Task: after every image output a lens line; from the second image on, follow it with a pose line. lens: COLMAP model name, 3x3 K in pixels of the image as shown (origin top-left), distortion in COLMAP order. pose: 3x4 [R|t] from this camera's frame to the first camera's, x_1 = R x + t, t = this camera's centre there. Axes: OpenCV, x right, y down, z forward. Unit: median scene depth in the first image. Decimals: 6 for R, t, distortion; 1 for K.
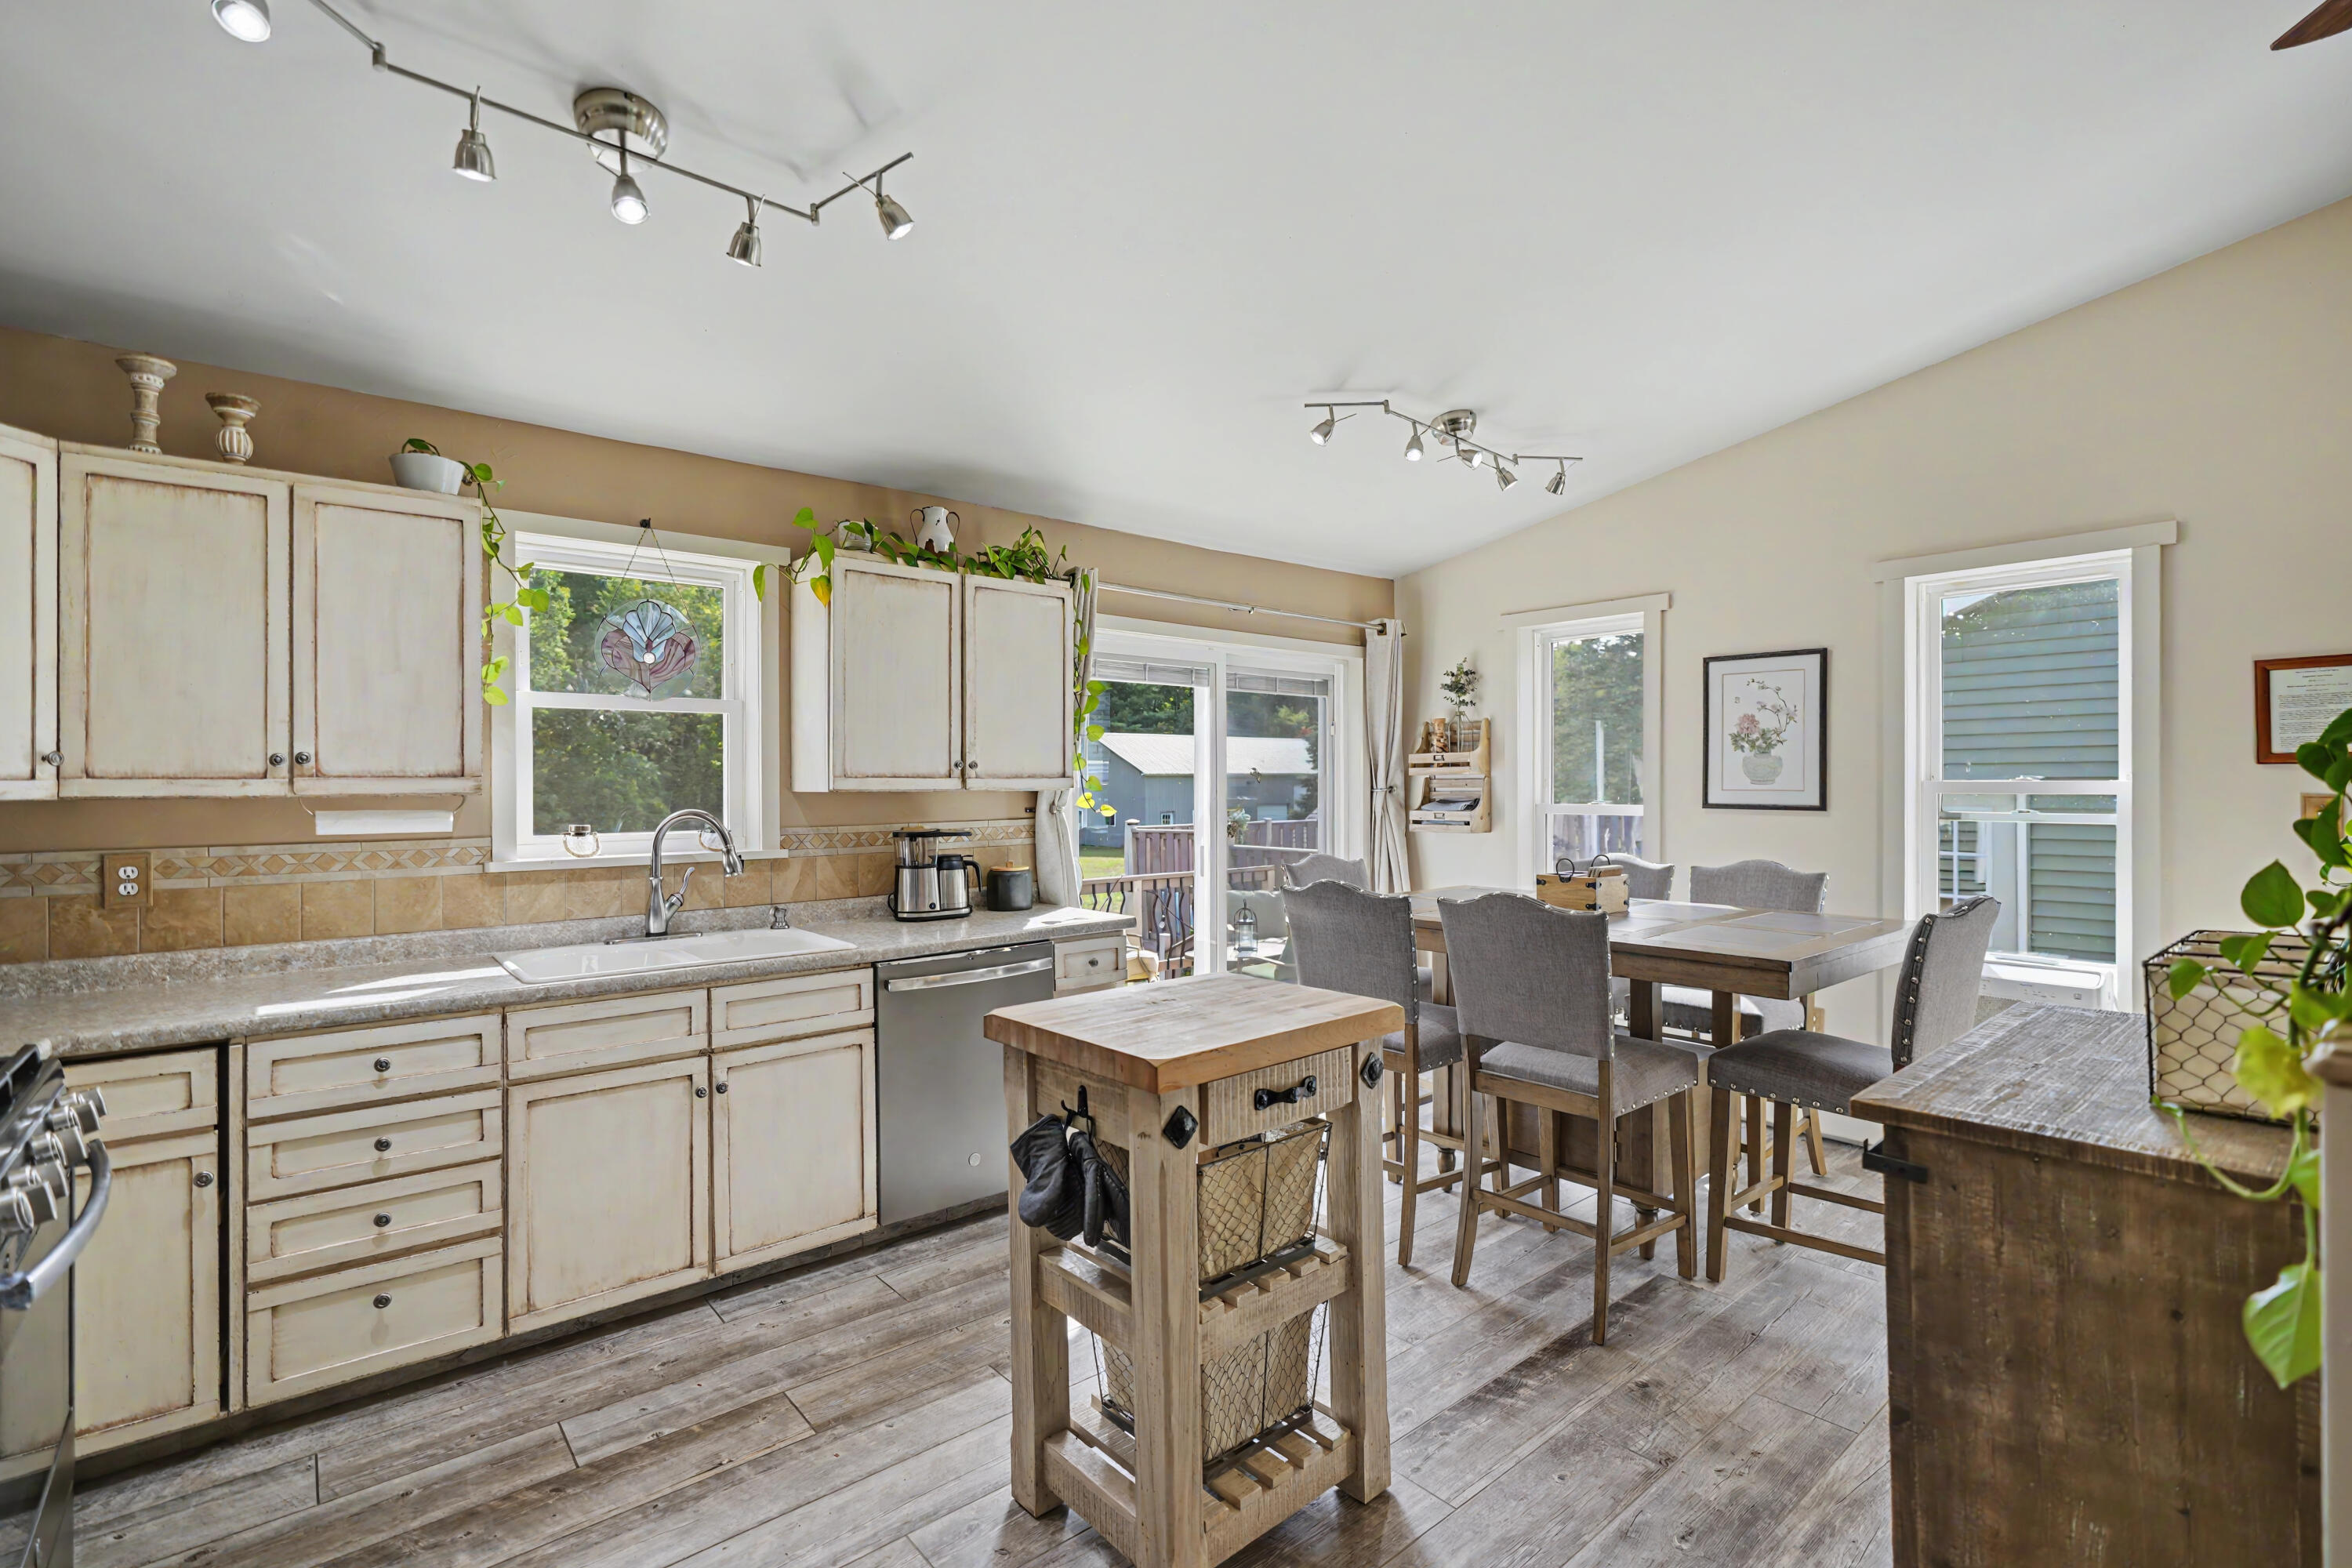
lens RADIAL K [[1065.9, 0, 1176.0], [0, 1065.9, 784.0], [0, 0, 1]] dist [-0.003242, 0.000567]
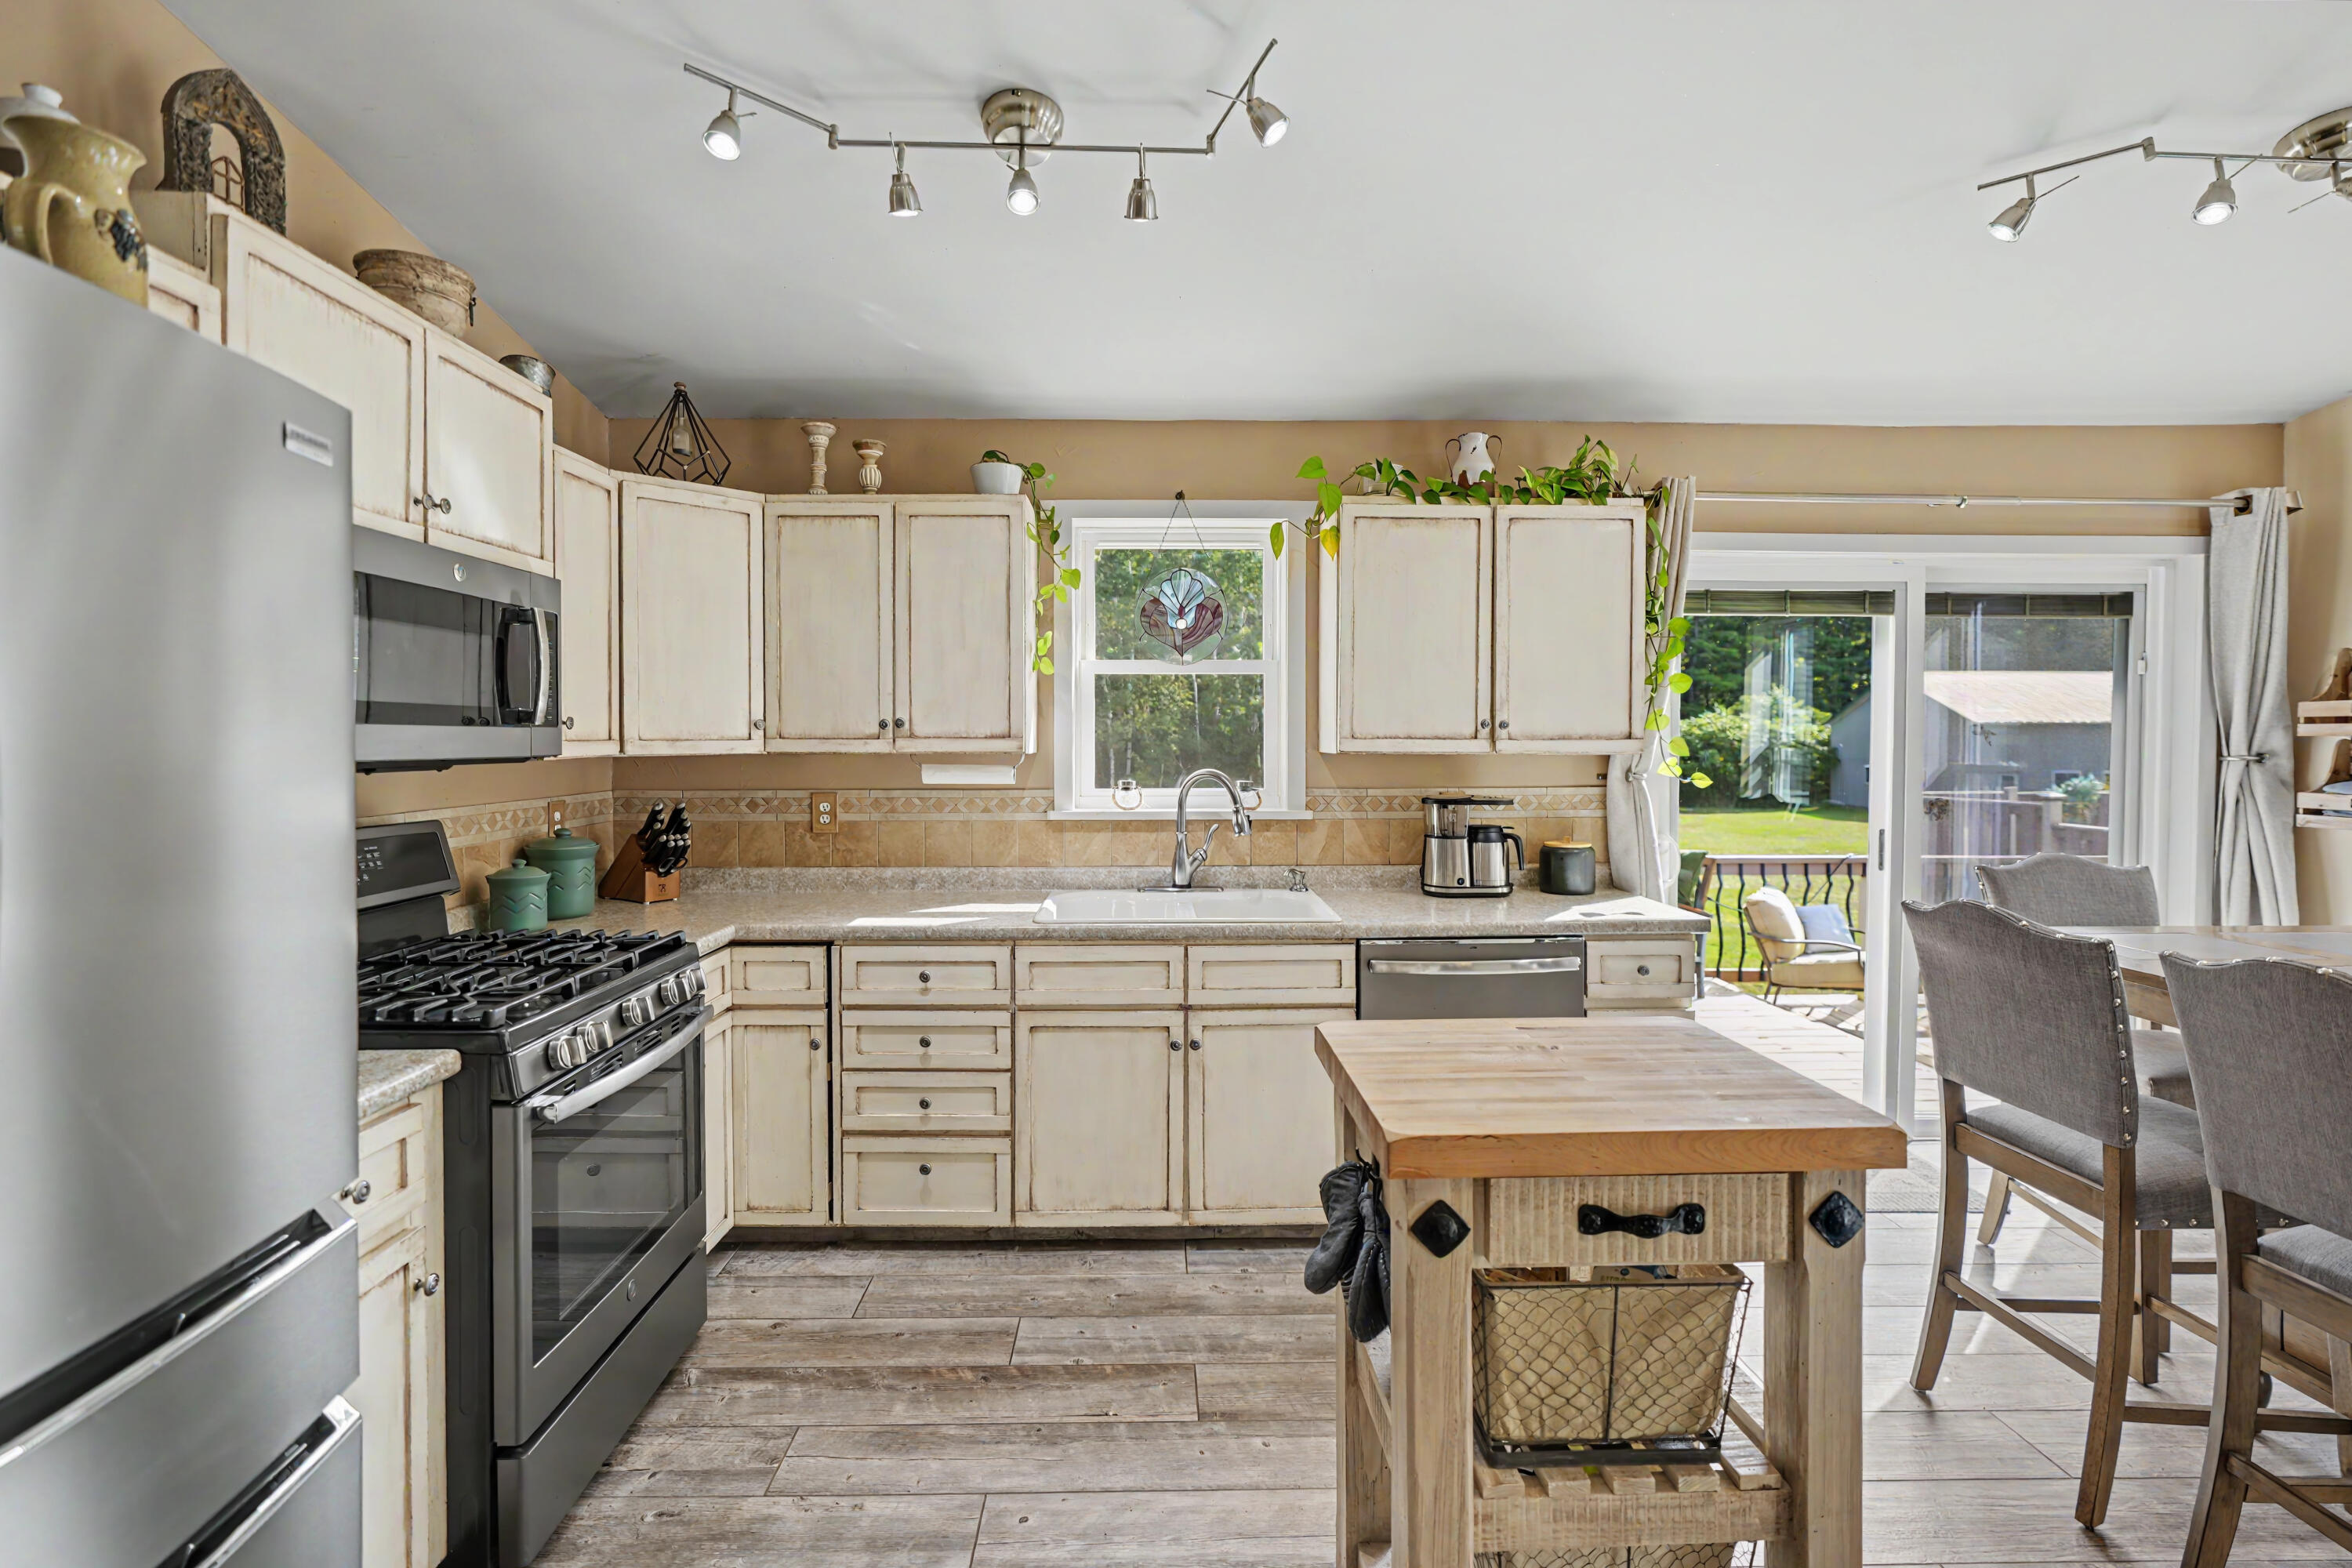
lens RADIAL K [[1083.4, 0, 1166.0], [0, 1083.4, 760.3], [0, 0, 1]] dist [-0.006985, 0.004523]
pose [[0.776963, 0.021930, -0.629164, 0.195901], [-0.005392, 0.999588, 0.028182, -0.015632], [0.629523, -0.018504, 0.776762, 0.179589]]
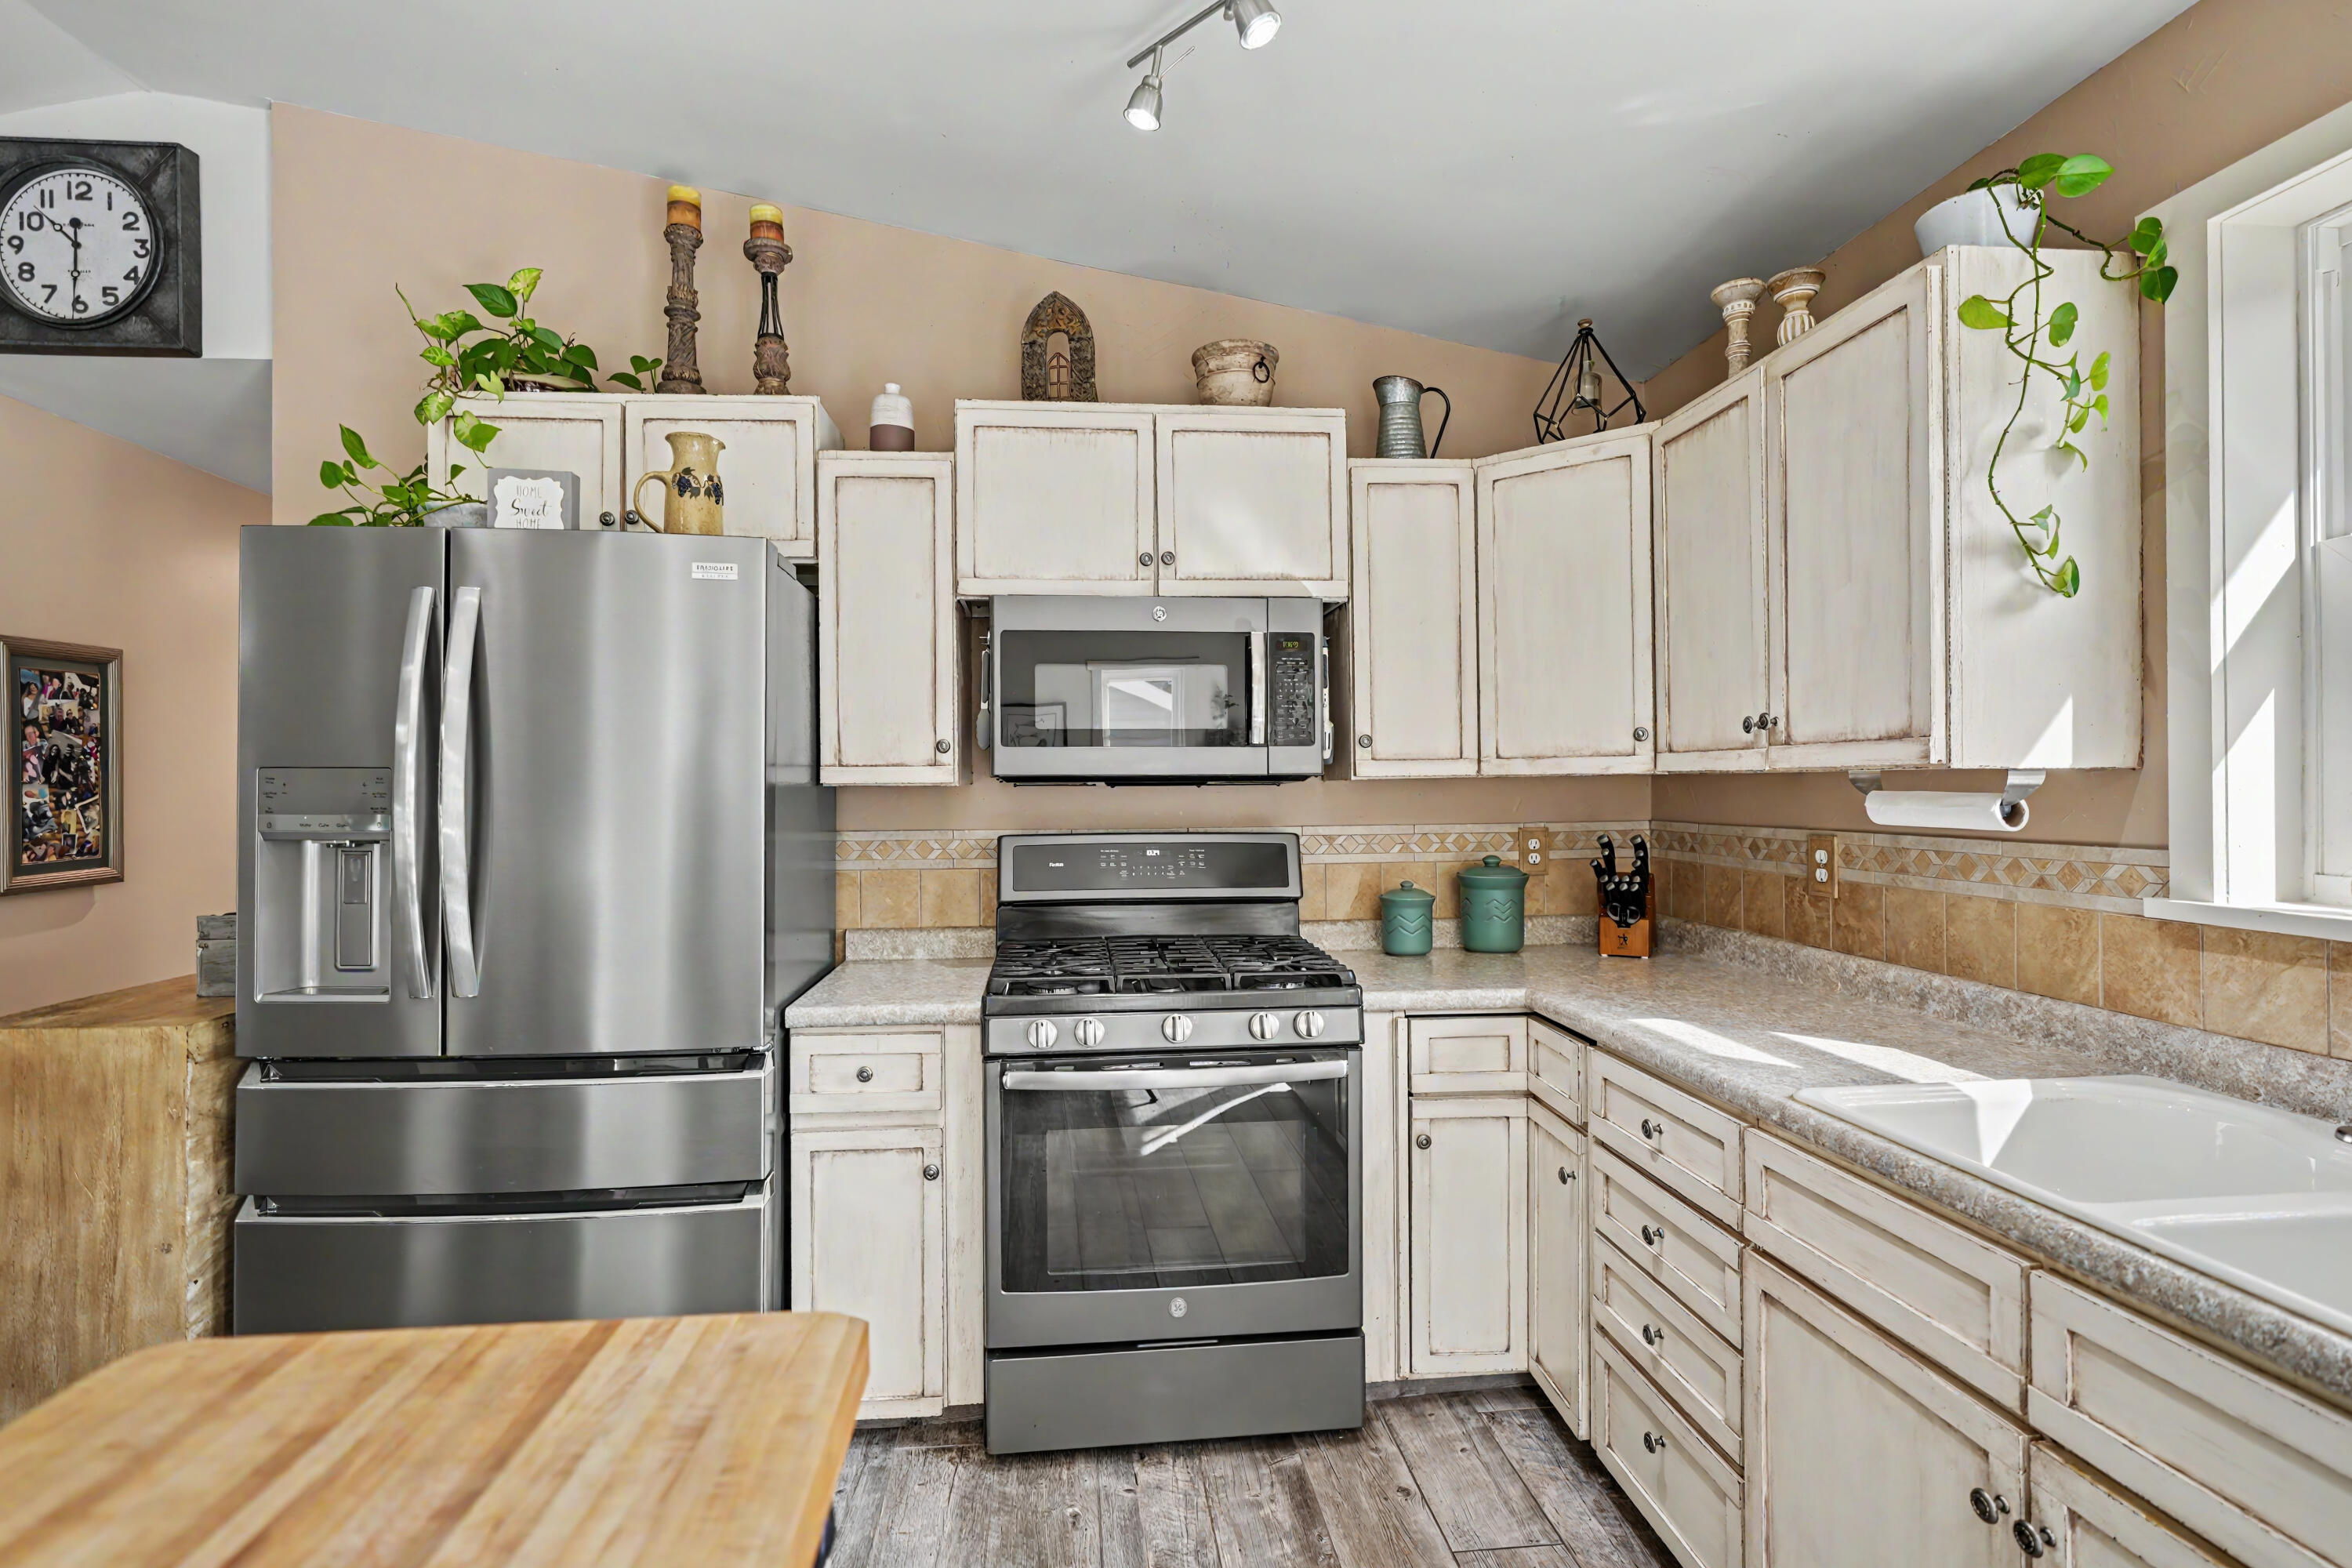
lens RADIAL K [[1109.9, 0, 1167.1], [0, 1109.9, 786.1], [0, 0, 1]] dist [-0.003883, -0.000037]
pose [[-0.572923, 0.014655, -0.819478, 0.069903], [0.014800, 0.999862, 0.007533, 0.008774], [0.819475, -0.007812, -0.573061, 0.962357]]
